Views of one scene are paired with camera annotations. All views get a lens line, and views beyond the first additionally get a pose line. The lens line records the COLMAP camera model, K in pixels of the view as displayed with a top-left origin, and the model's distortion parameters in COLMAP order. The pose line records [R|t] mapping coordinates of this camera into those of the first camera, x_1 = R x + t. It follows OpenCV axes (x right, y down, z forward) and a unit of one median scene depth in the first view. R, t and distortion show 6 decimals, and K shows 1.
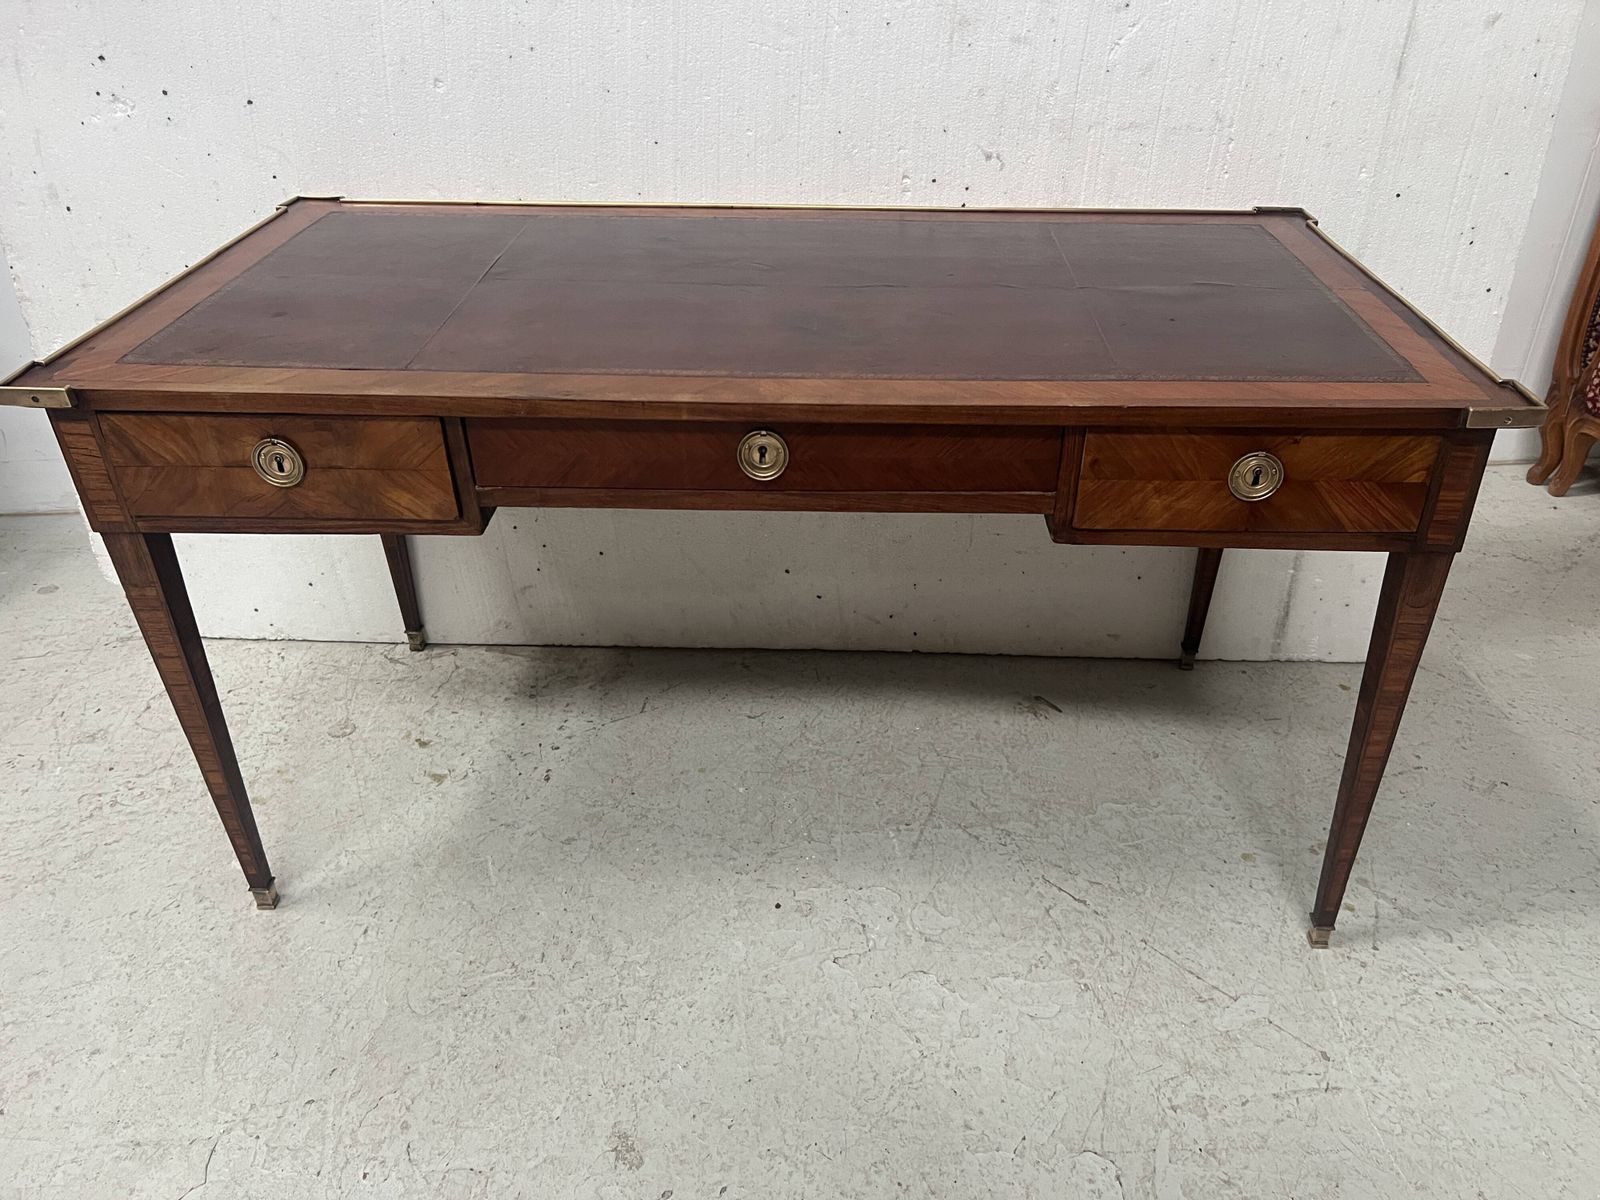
lens RADIAL K [[1223.9, 0, 818.3], [0, 1223.9, 587.9], [0, 0, 1]] dist [0.050176, -0.061528]
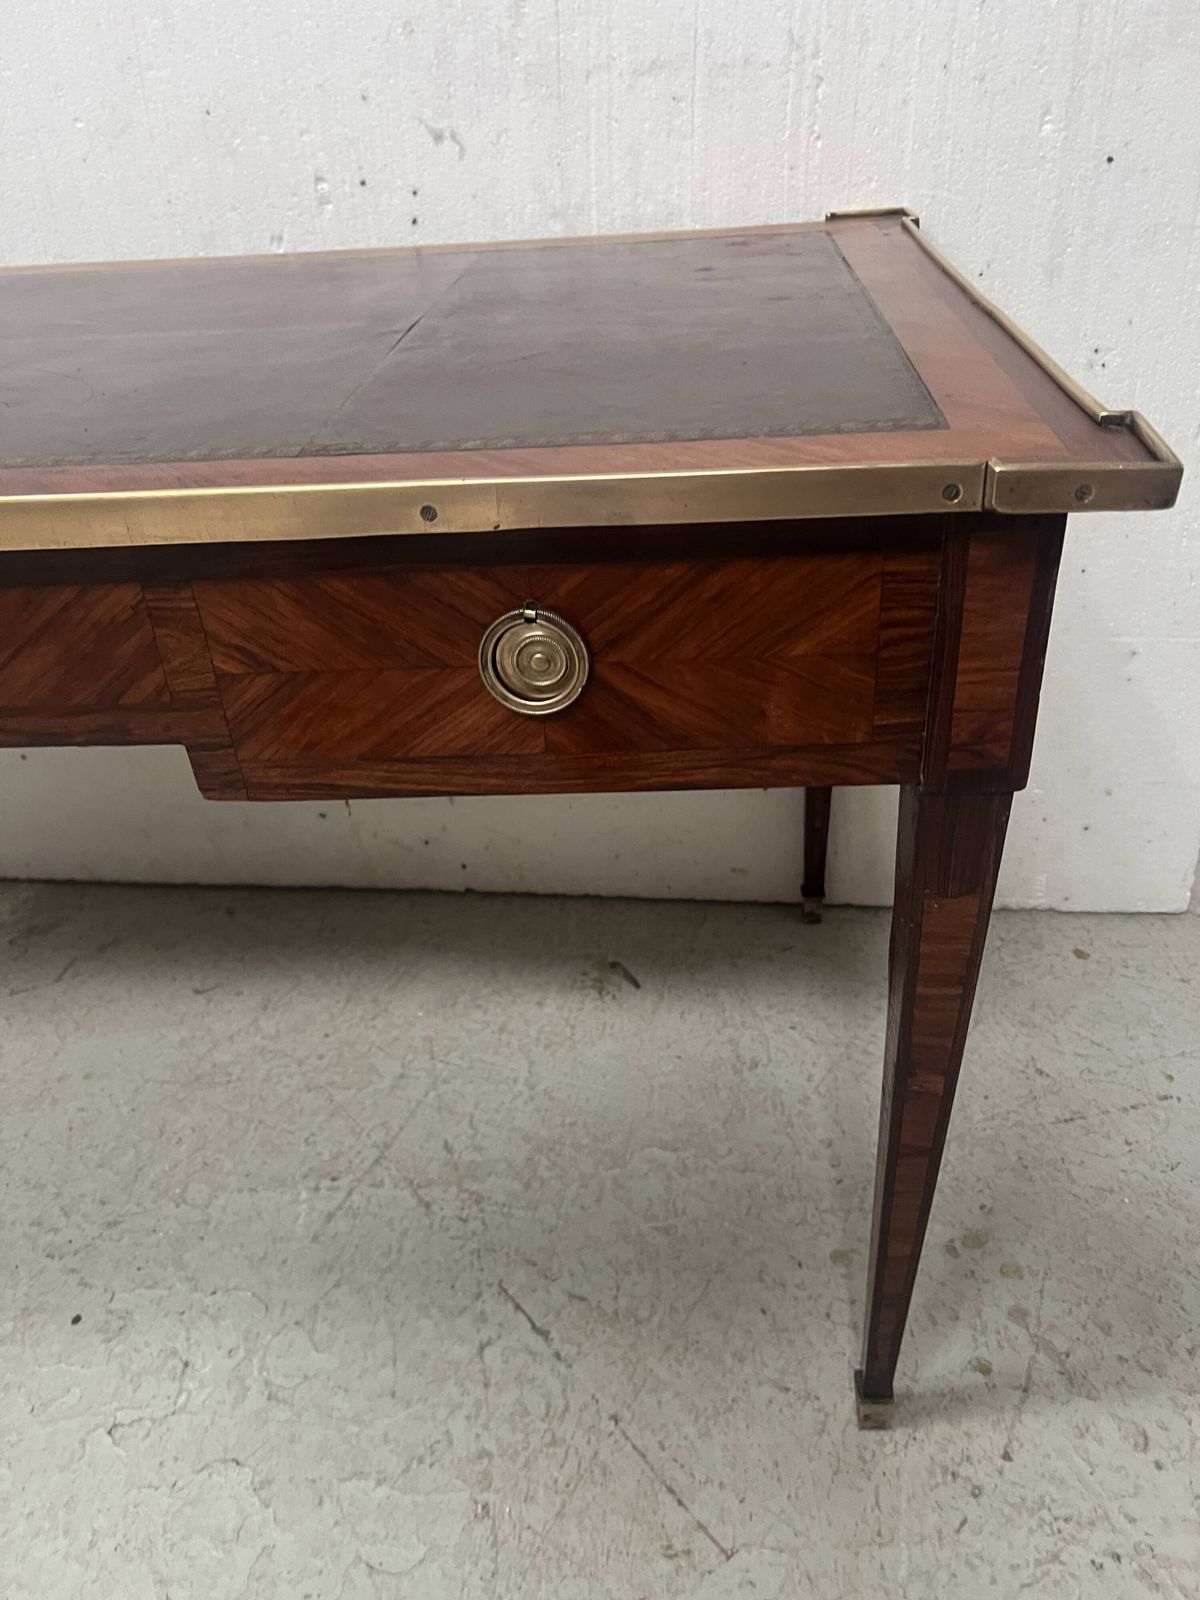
lens RADIAL K [[1223.9, 0, 607.1], [0, 1223.9, 795.0], [0, 0, 1]] dist [0.050176, -0.061528]
pose [[0.992081, -0.001311, -0.125592, 0.313879], [0.006317, 0.999201, 0.039469, -0.039660], [0.125440, -0.039950, 0.991297, 0.383527]]
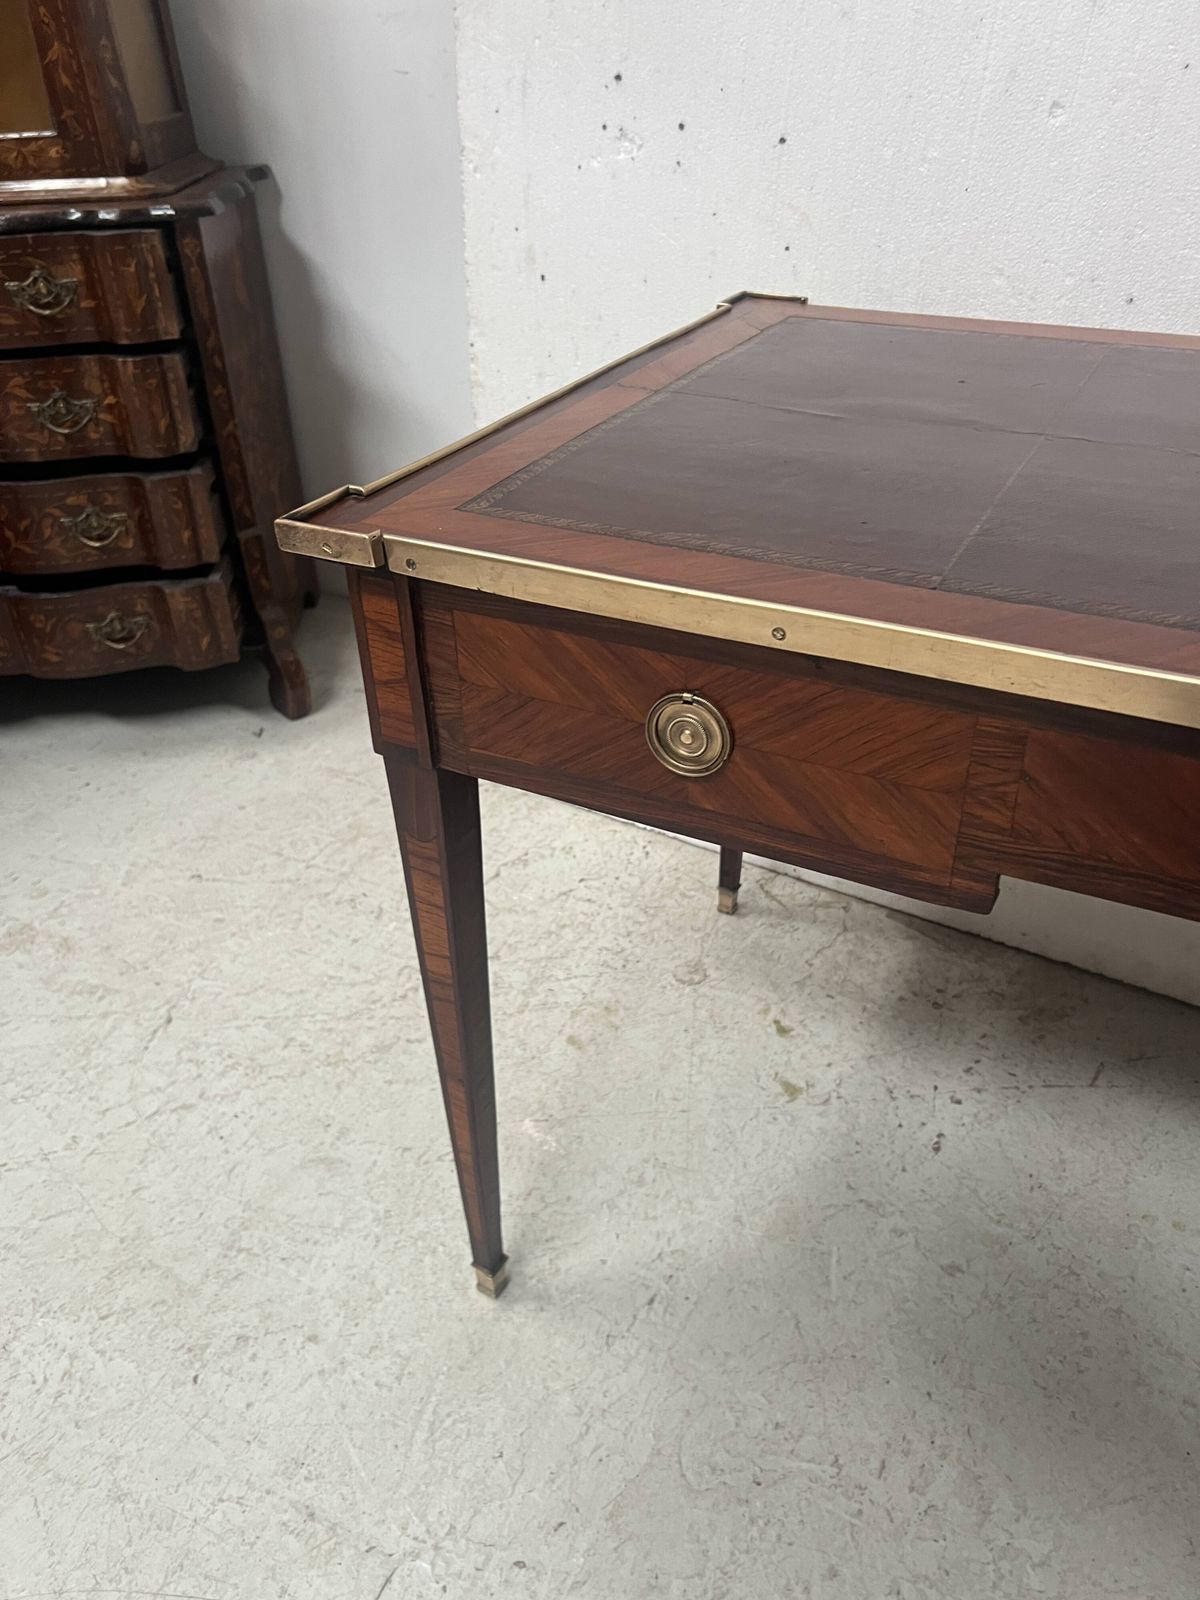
lens RADIAL K [[1223.9, 0, 583.0], [0, 1223.9, 791.3], [0, 0, 1]] dist [0.050176, -0.061528]
pose [[0.858108, 0.247774, -0.449731, -0.141280], [-0.227717, 0.968663, 0.099178, -0.068425], [0.460212, 0.017306, 0.887641, 0.314228]]
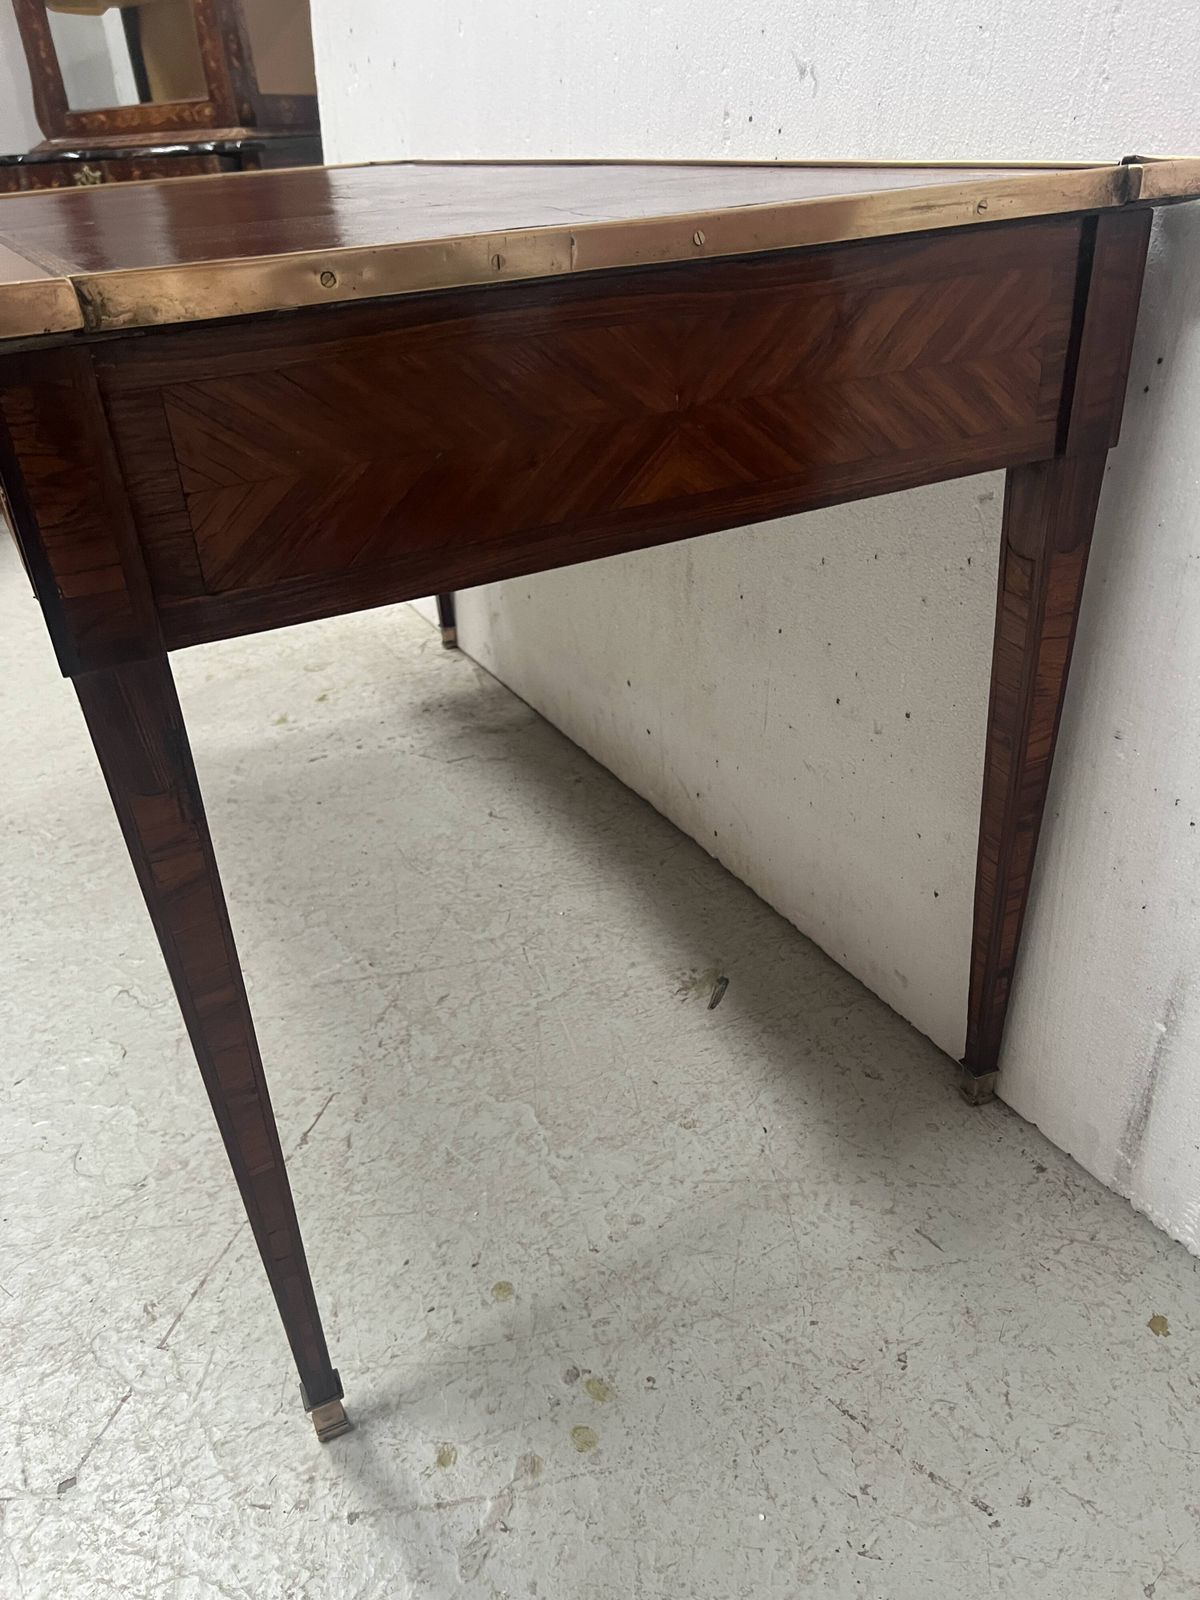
lens RADIAL K [[1223.9, 0, 589.5], [0, 1223.9, 811.0], [0, 0, 1]] dist [0.050176, -0.061528]
pose [[0.478818, 0.403257, -0.779818, 0.730824], [-0.399896, 0.890944, 0.215181, -0.119088], [0.781547, 0.208813, 0.587861, 0.656293]]
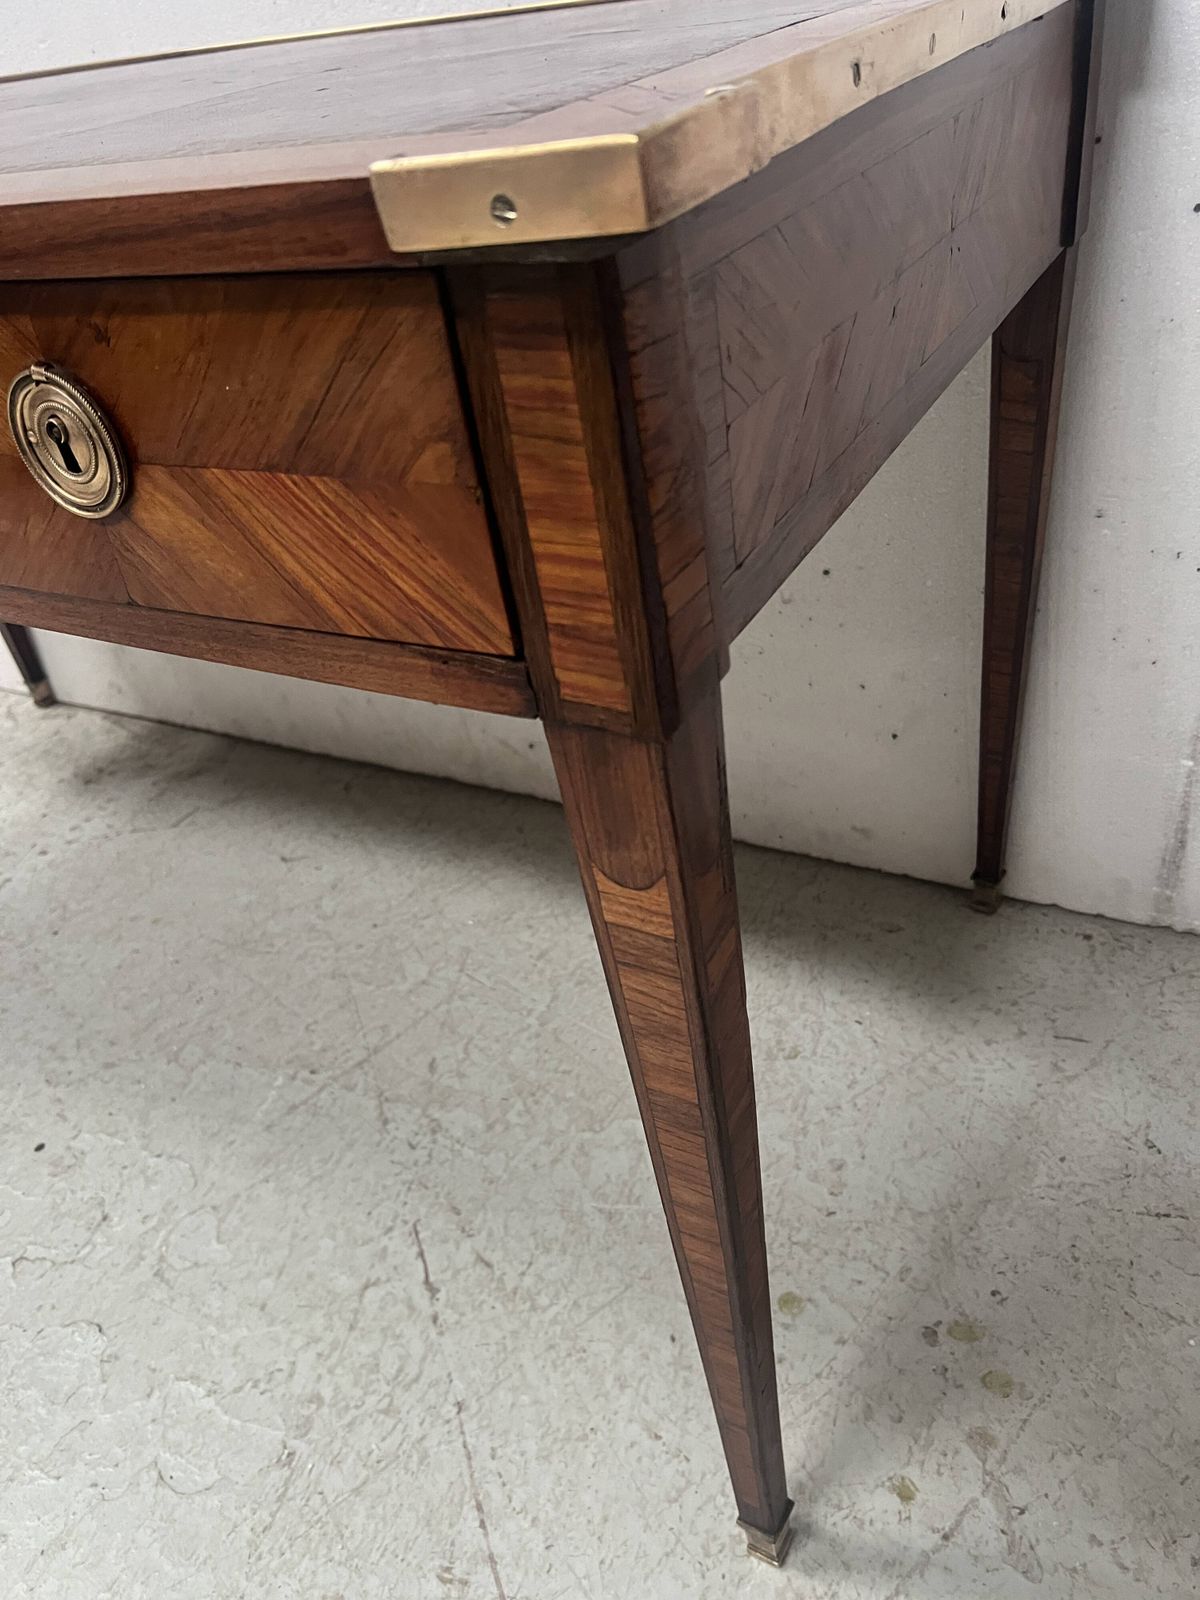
lens RADIAL K [[1223.9, 0, 596.3], [0, 1223.9, 810.4], [0, 0, 1]] dist [0.050176, -0.061528]
pose [[0.887705, 0.160069, -0.431693, 0.469133], [-0.116837, 0.985245, 0.125066, -0.035095], [0.445342, -0.060584, 0.893308, 0.529987]]
